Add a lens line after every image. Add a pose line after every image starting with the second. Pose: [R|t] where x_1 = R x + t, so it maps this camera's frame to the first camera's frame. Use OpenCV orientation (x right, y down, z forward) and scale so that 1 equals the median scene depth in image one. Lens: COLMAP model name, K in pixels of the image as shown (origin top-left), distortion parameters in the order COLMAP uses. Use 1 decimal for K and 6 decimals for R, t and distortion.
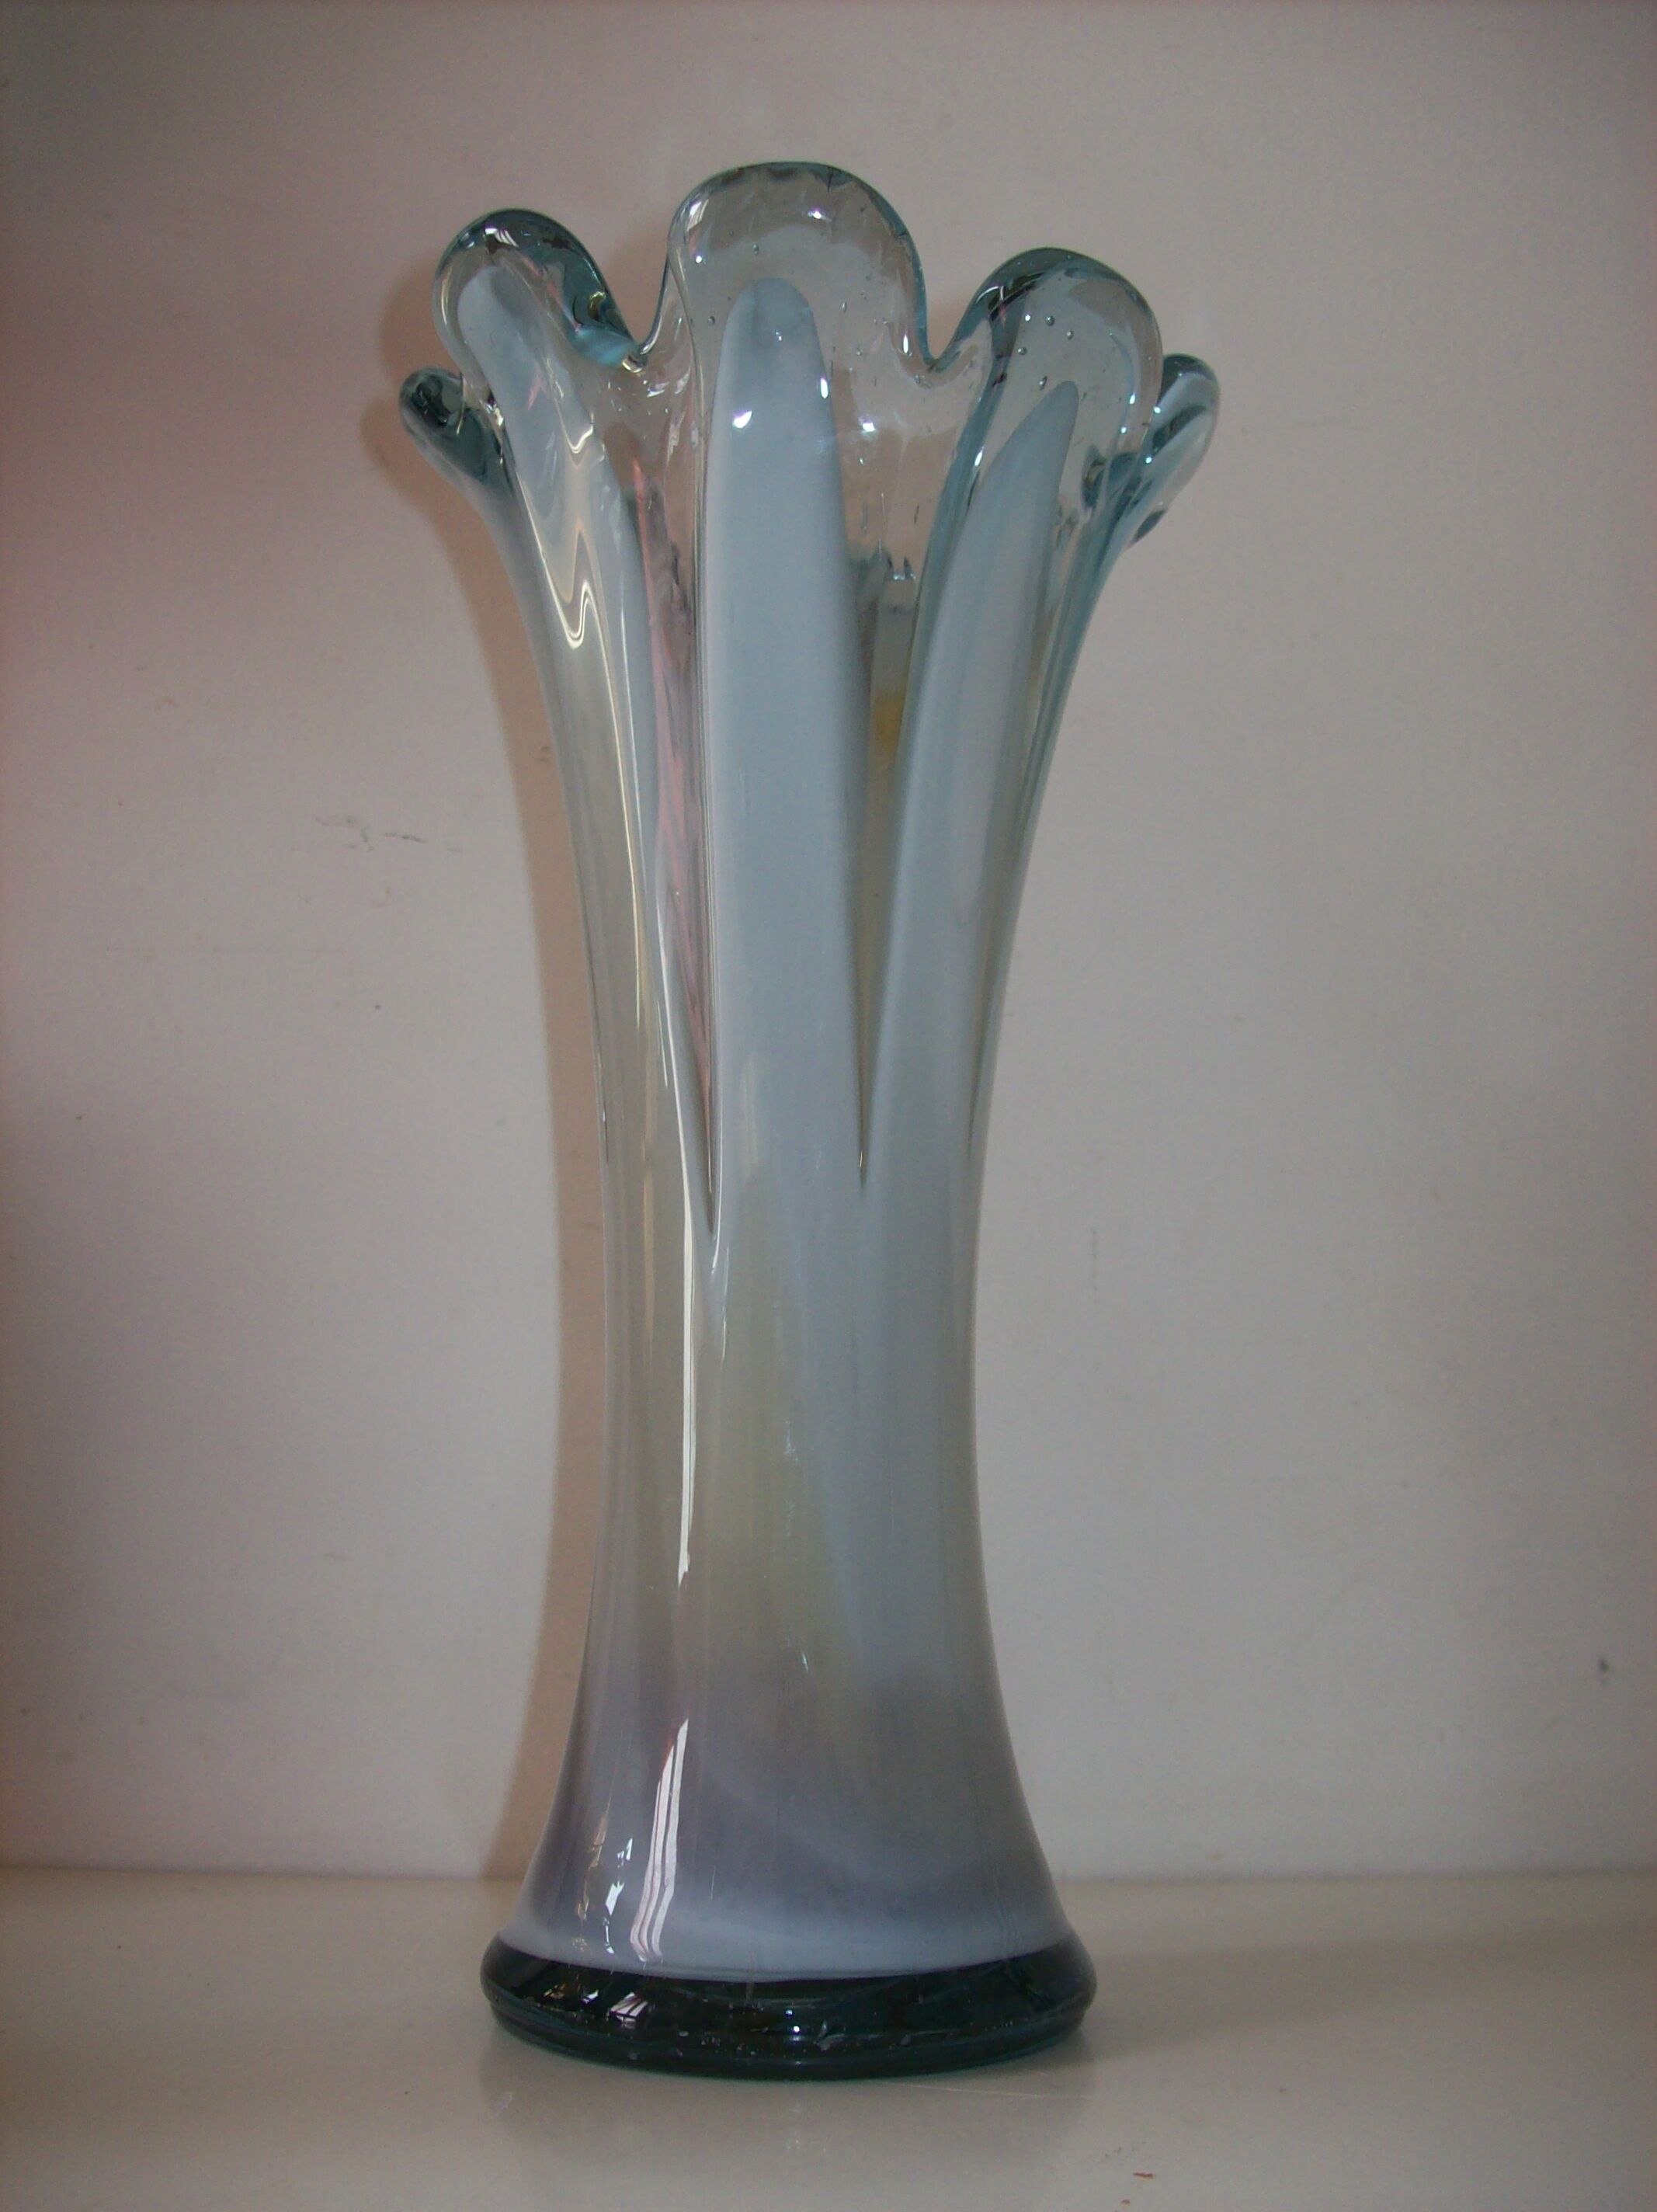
lens RADIAL K [[2473.2, 0, 828.5], [0, 2473.2, 1106.0], [0, 0, 1]] dist [-0.111519, 0.003962]
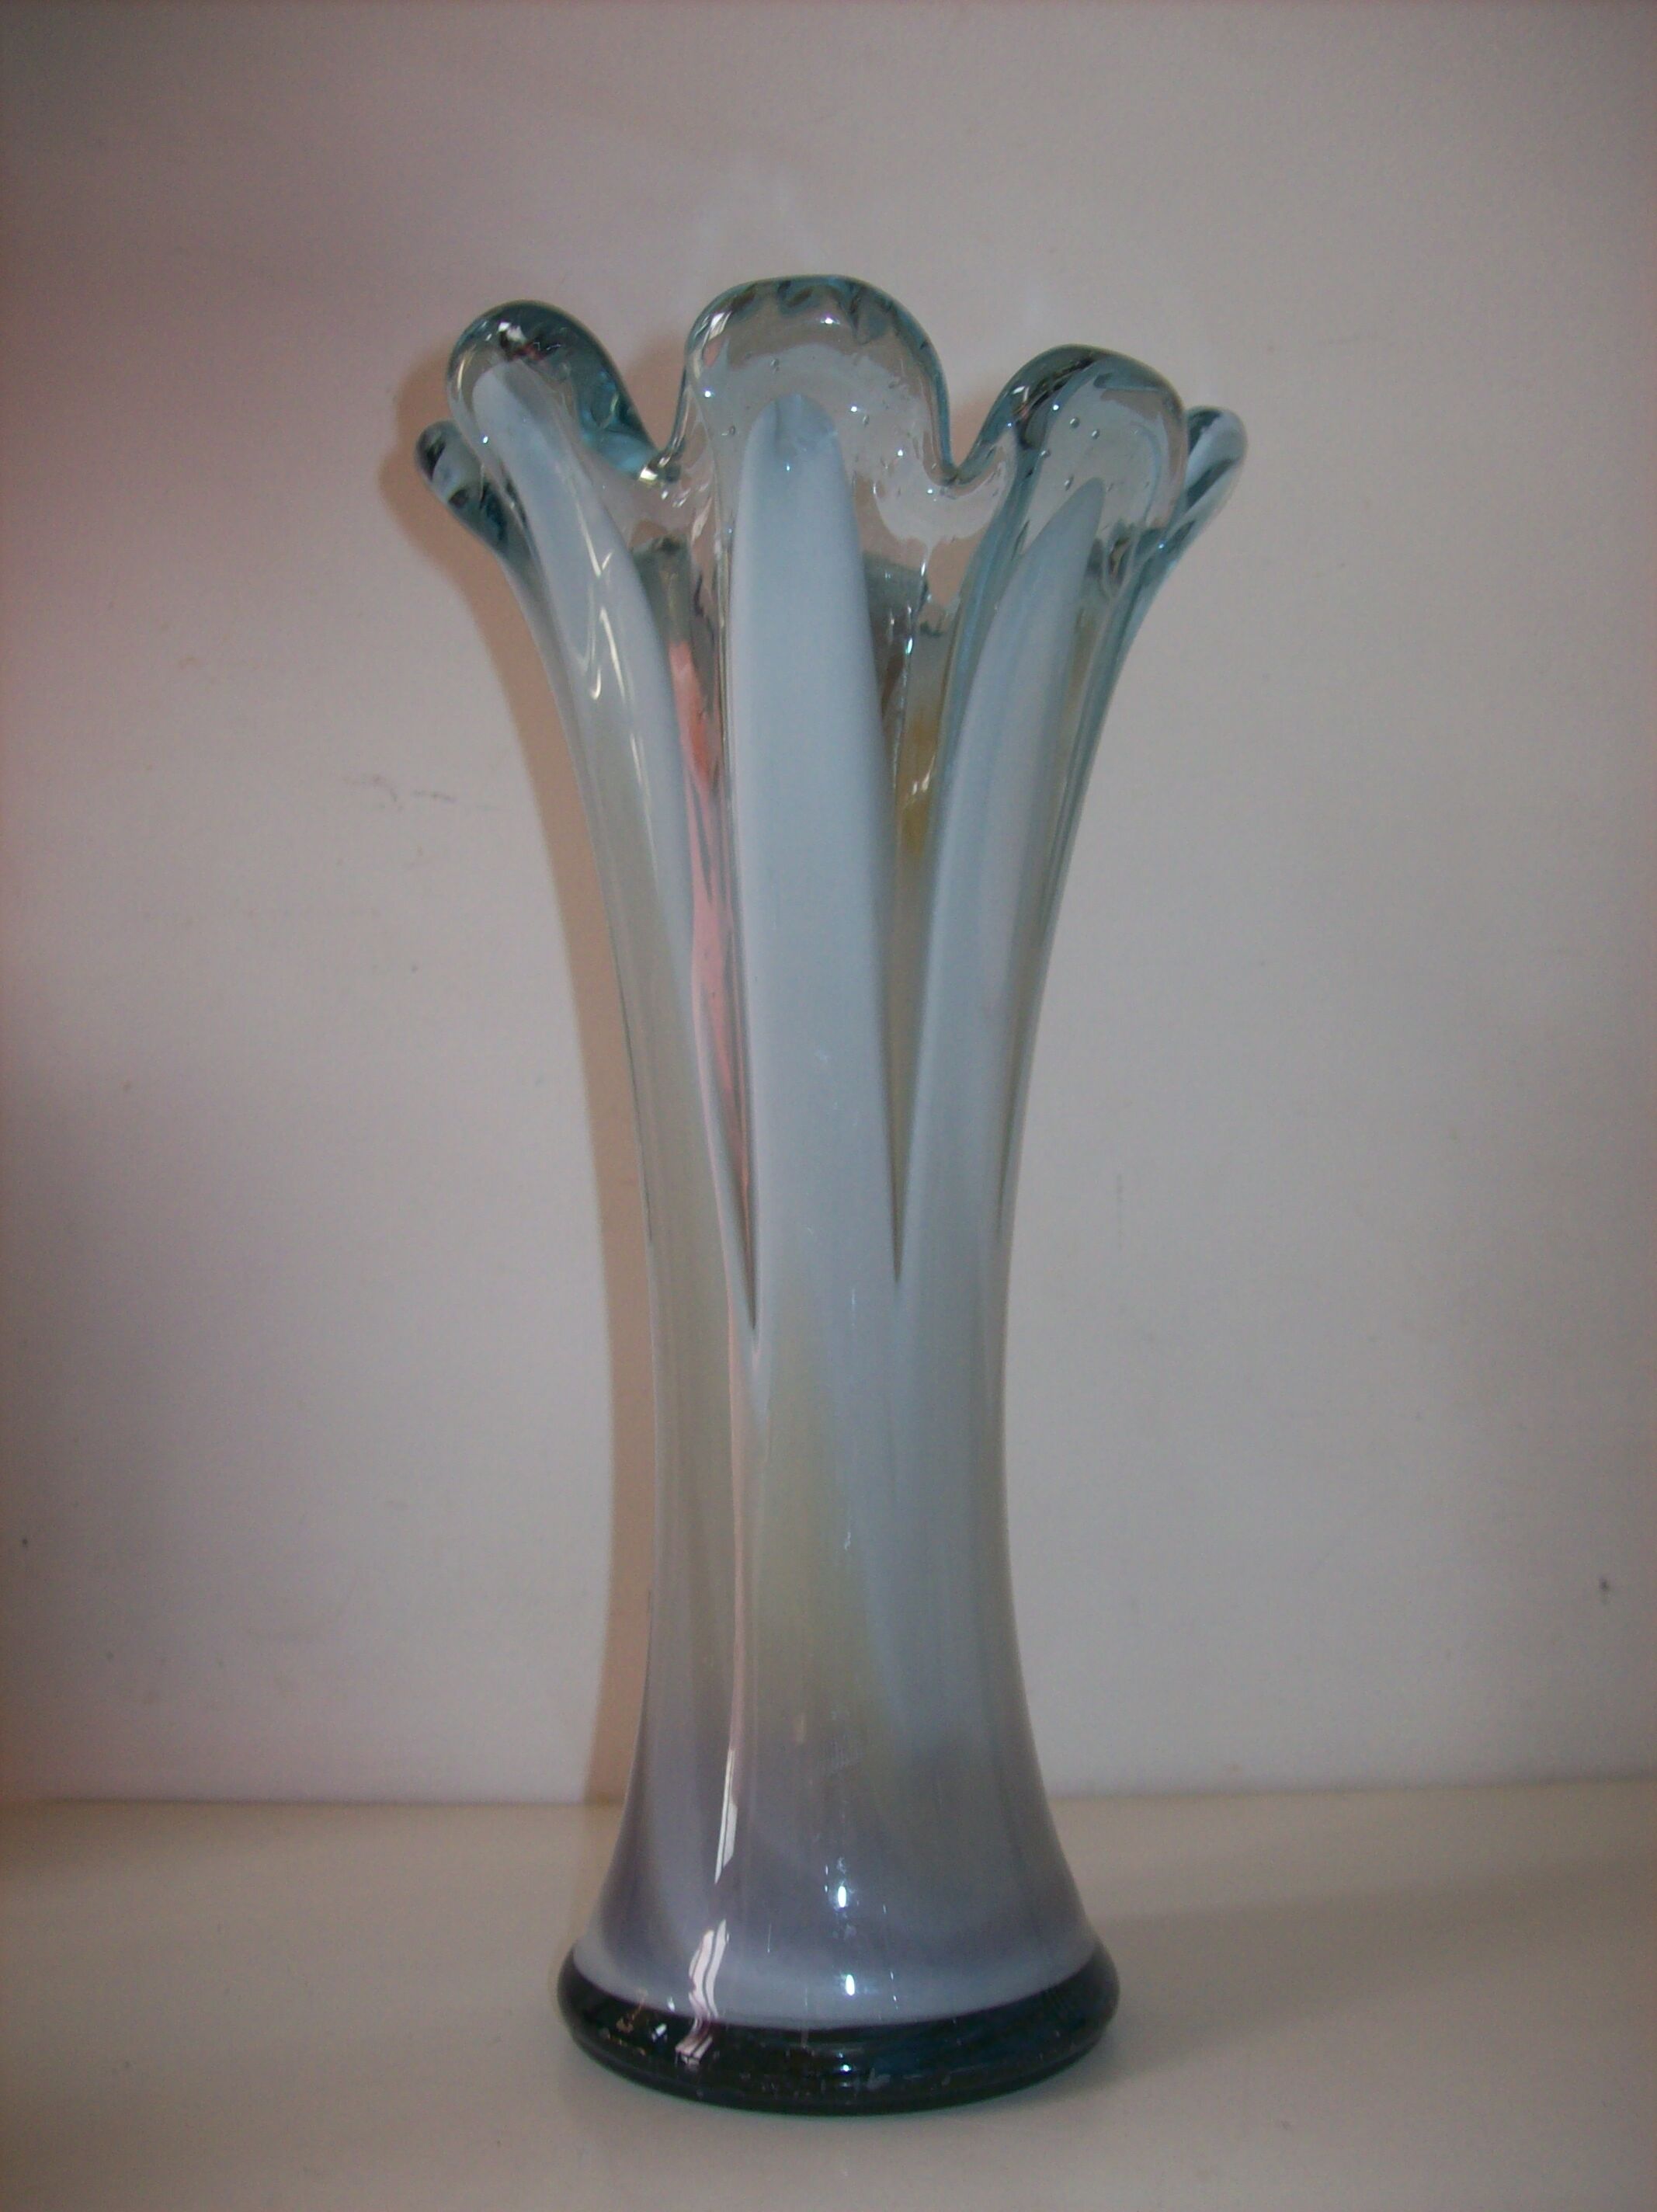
lens RADIAL K [[2473.2, 0, 828.5], [0, 2473.2, 1106.0], [0, 0, 1]] dist [-0.111519, 0.003962]
pose [[0.999818, -0.015256, -0.011441, -0.001858], [0.016806, 0.988453, 0.150590, -0.197762], [0.009012, -0.150755, 0.988530, -0.016737]]
